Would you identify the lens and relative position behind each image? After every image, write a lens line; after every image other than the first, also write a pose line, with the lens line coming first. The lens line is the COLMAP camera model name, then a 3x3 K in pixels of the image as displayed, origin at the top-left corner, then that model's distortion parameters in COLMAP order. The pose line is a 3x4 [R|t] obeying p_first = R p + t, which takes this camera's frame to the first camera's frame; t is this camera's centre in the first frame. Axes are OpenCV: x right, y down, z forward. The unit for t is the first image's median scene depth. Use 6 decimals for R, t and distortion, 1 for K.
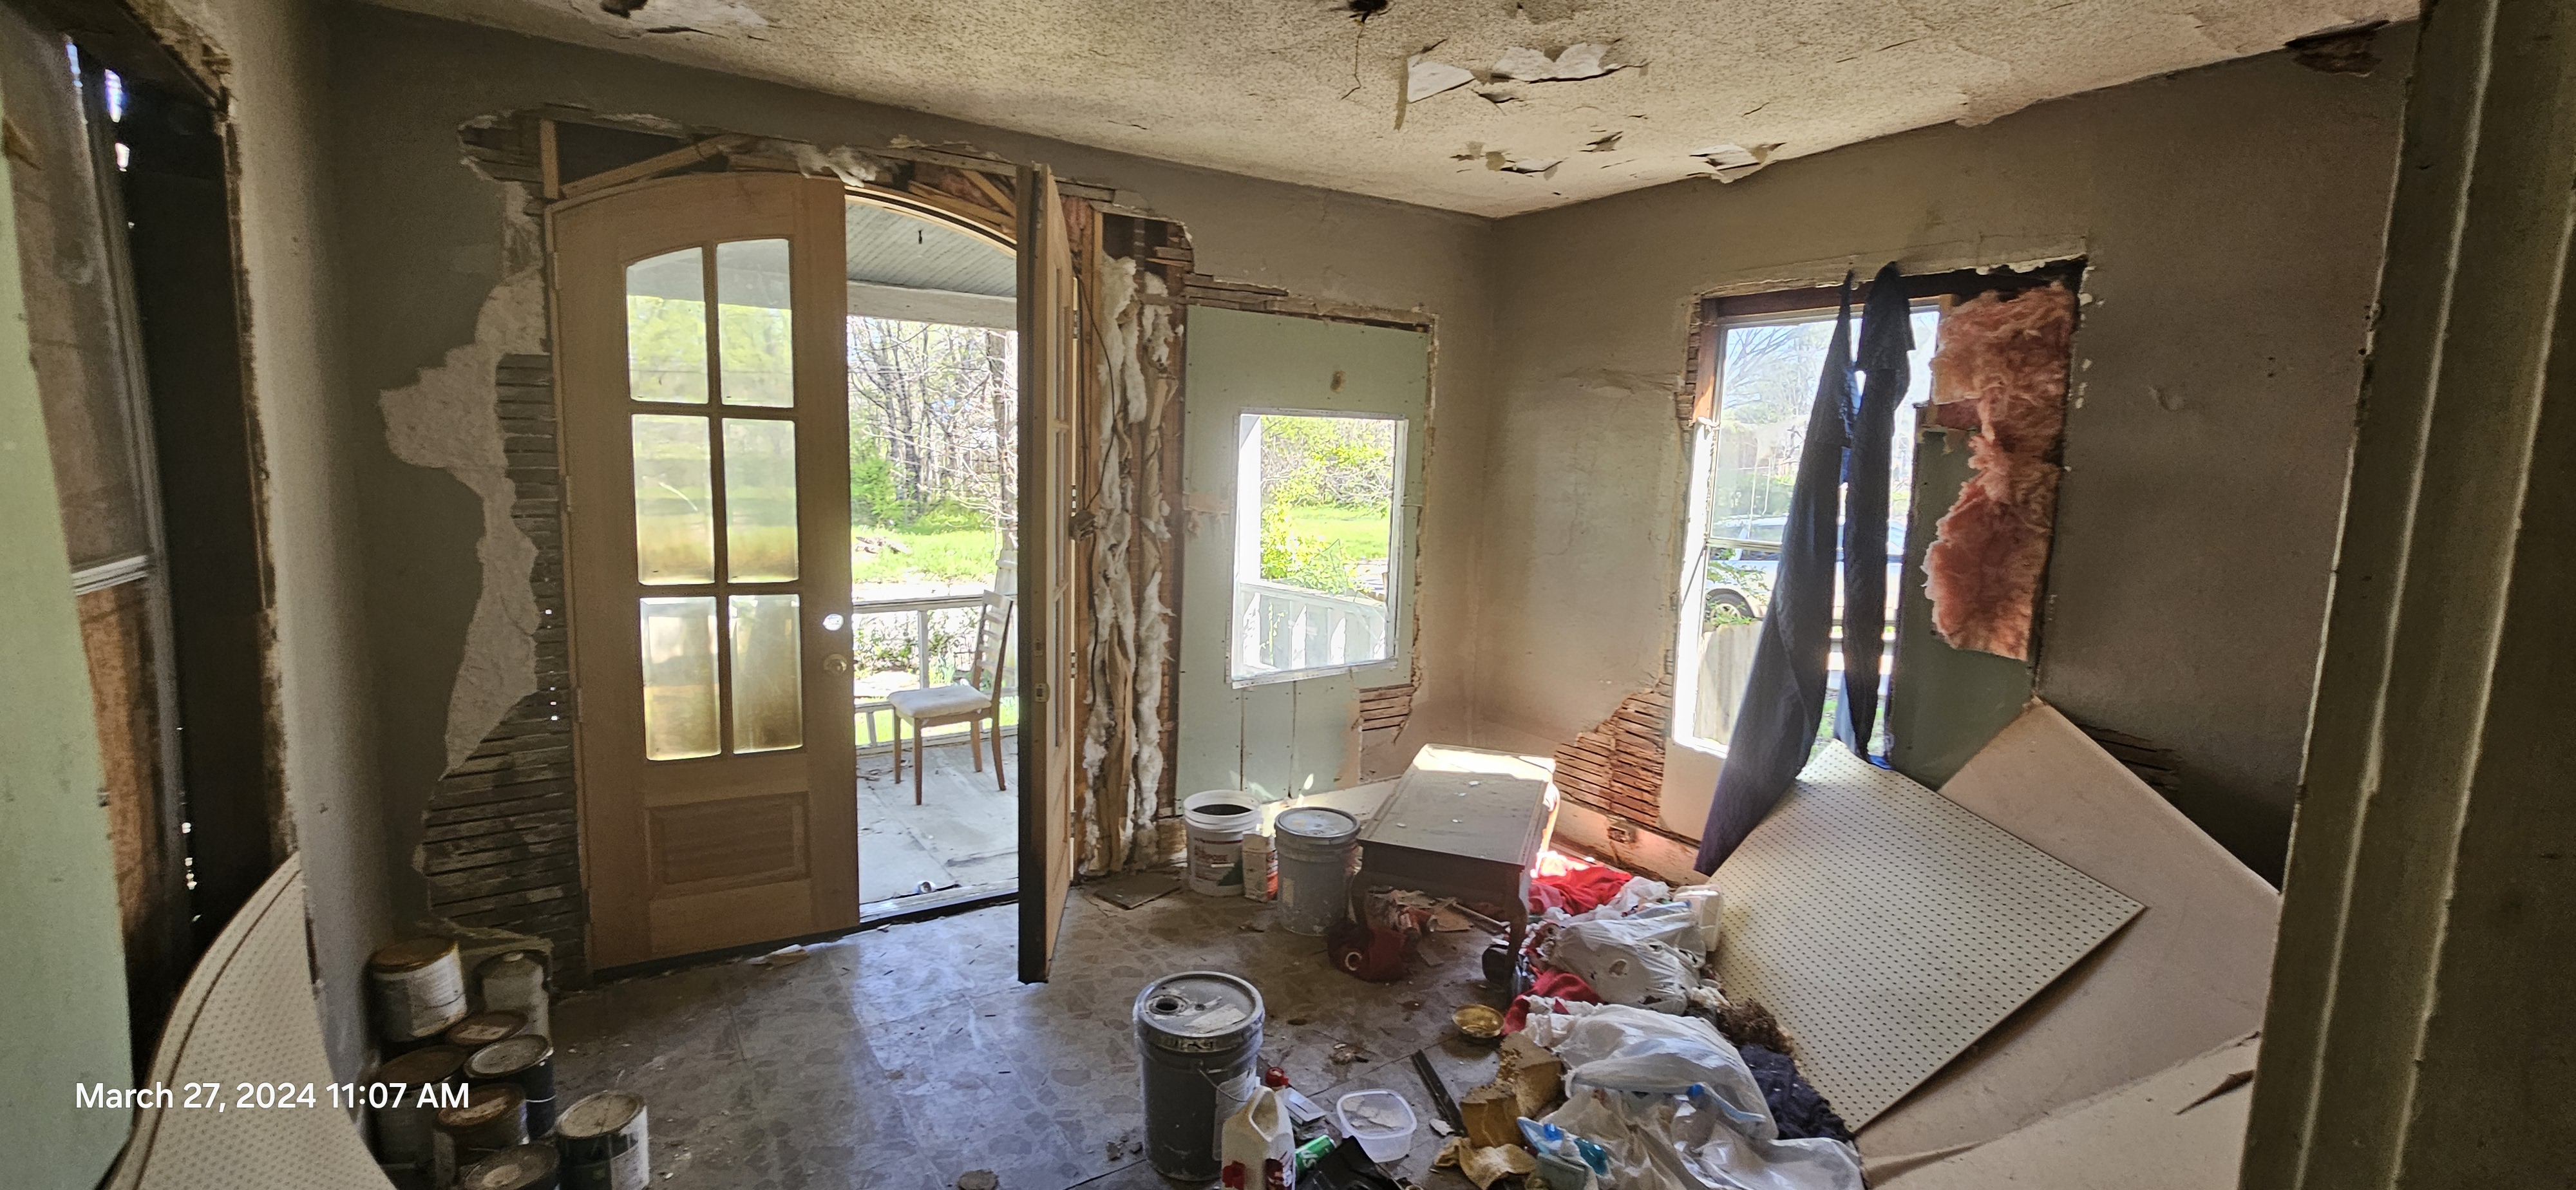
lens RADIAL K [[1074.8, 0, 1283.3], [0, 1074.8, 598.1], [0, 0, 1]] dist [-0.000258, 0.000002]
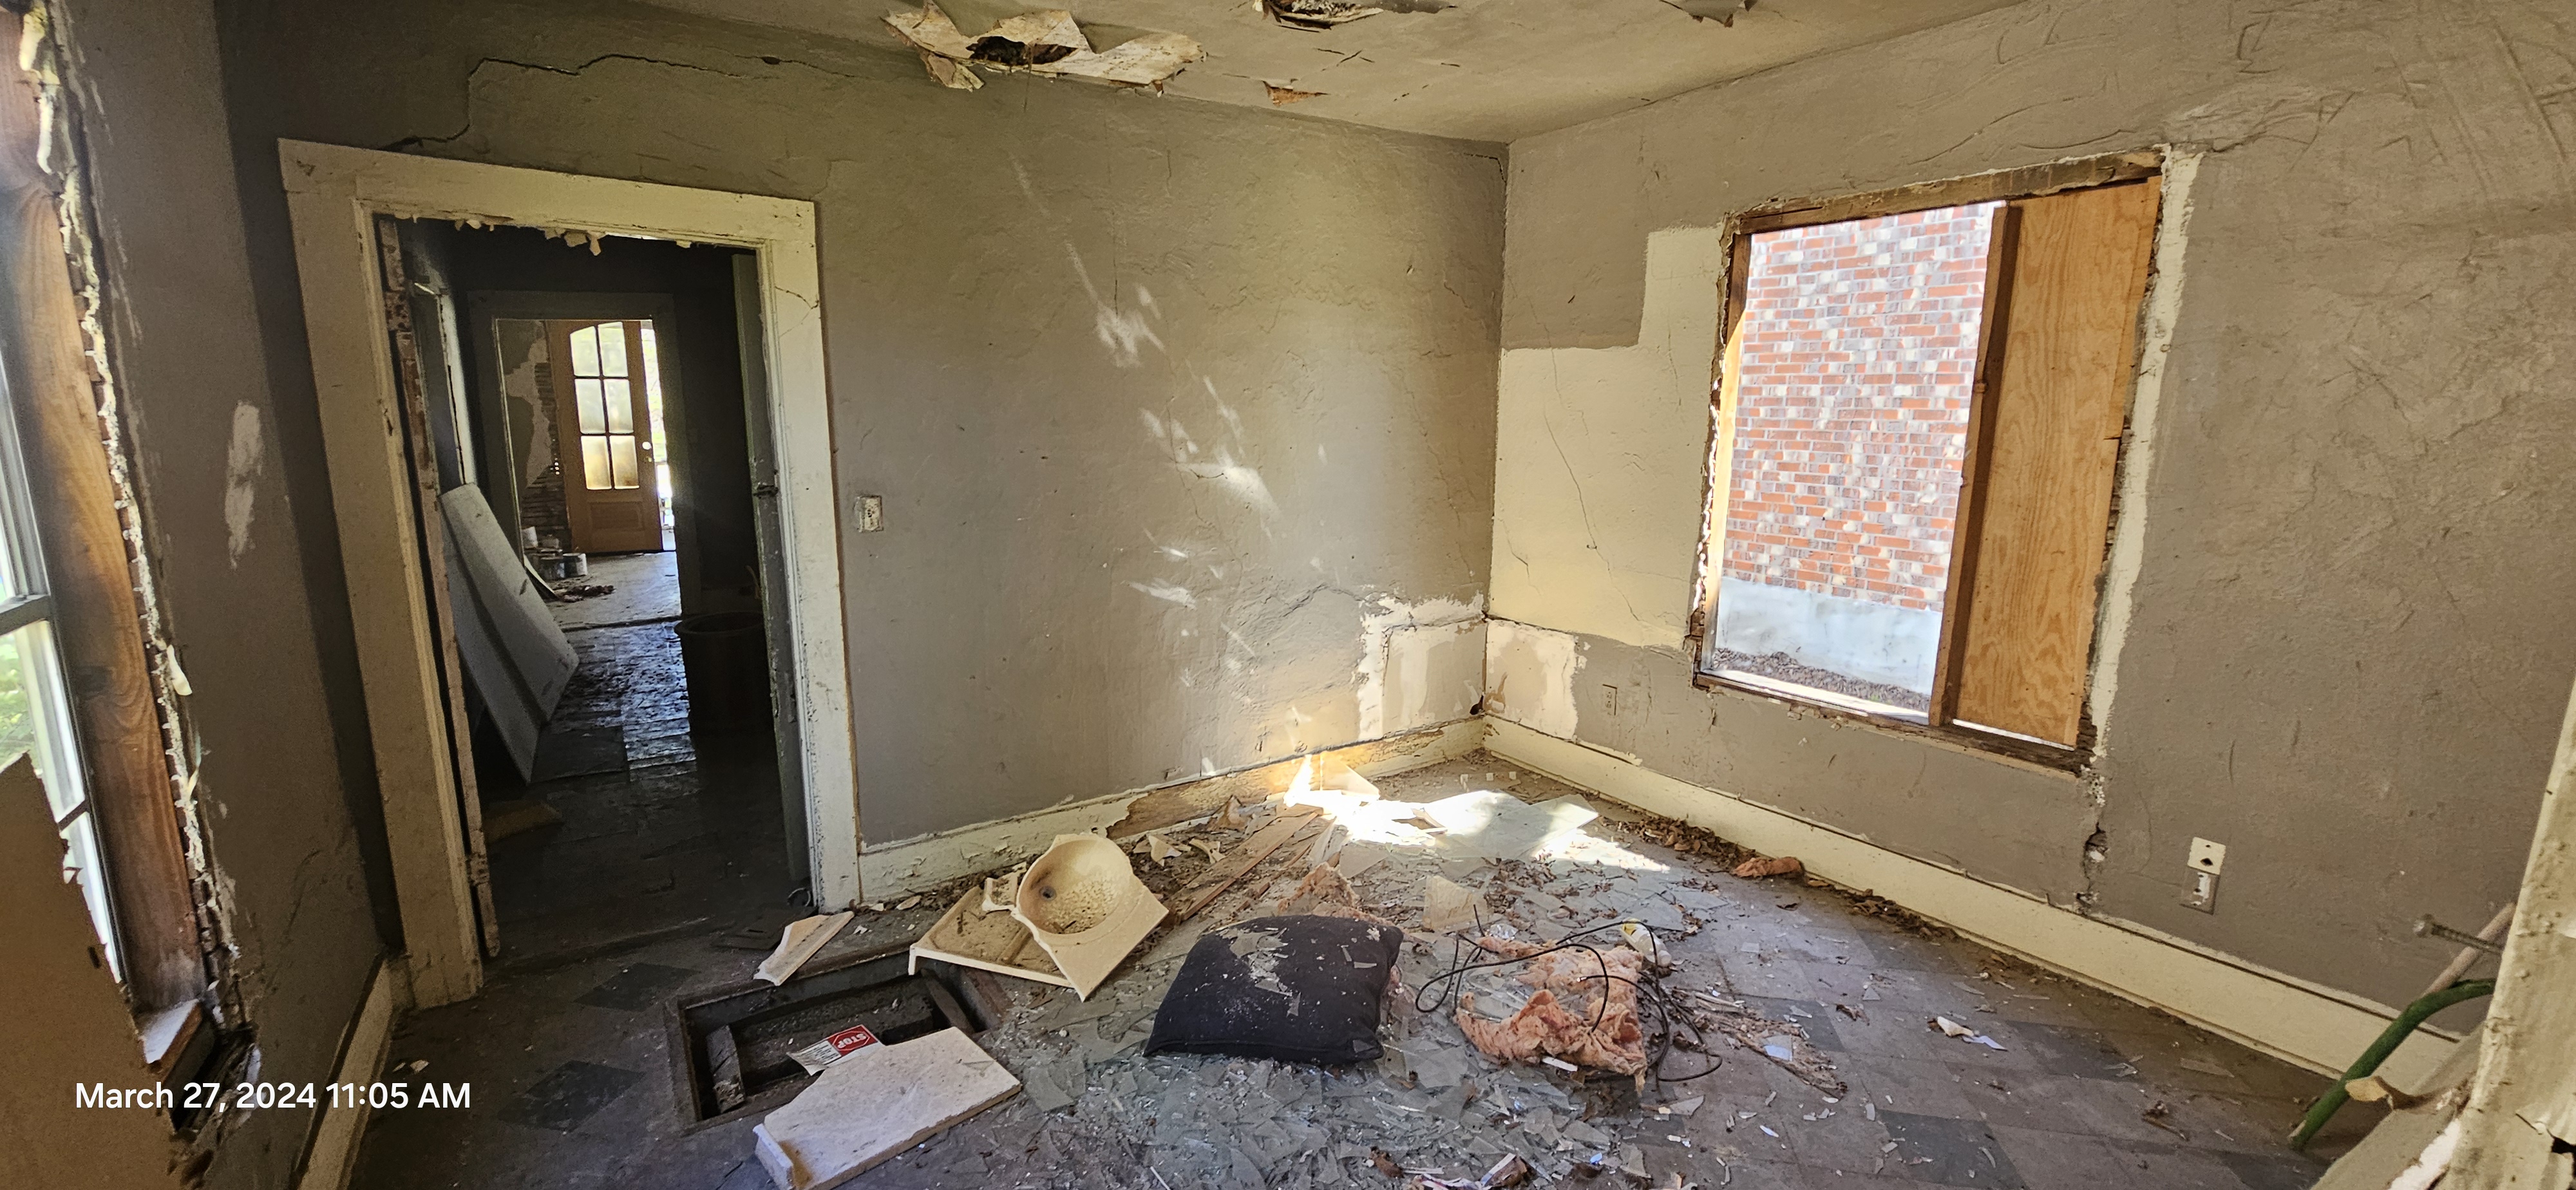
lens RADIAL K [[1074.8, 0, 1287.6], [0, 1074.8, 587.8], [0, 0, 1]] dist [-0.000258, 0.000002]
pose [[0.998024, -0.040948, 0.047658, 1.385725], [0.038981, 0.998378, 0.041504, 0.413449], [-0.049281, -0.039565, 0.998001, -2.415422]]
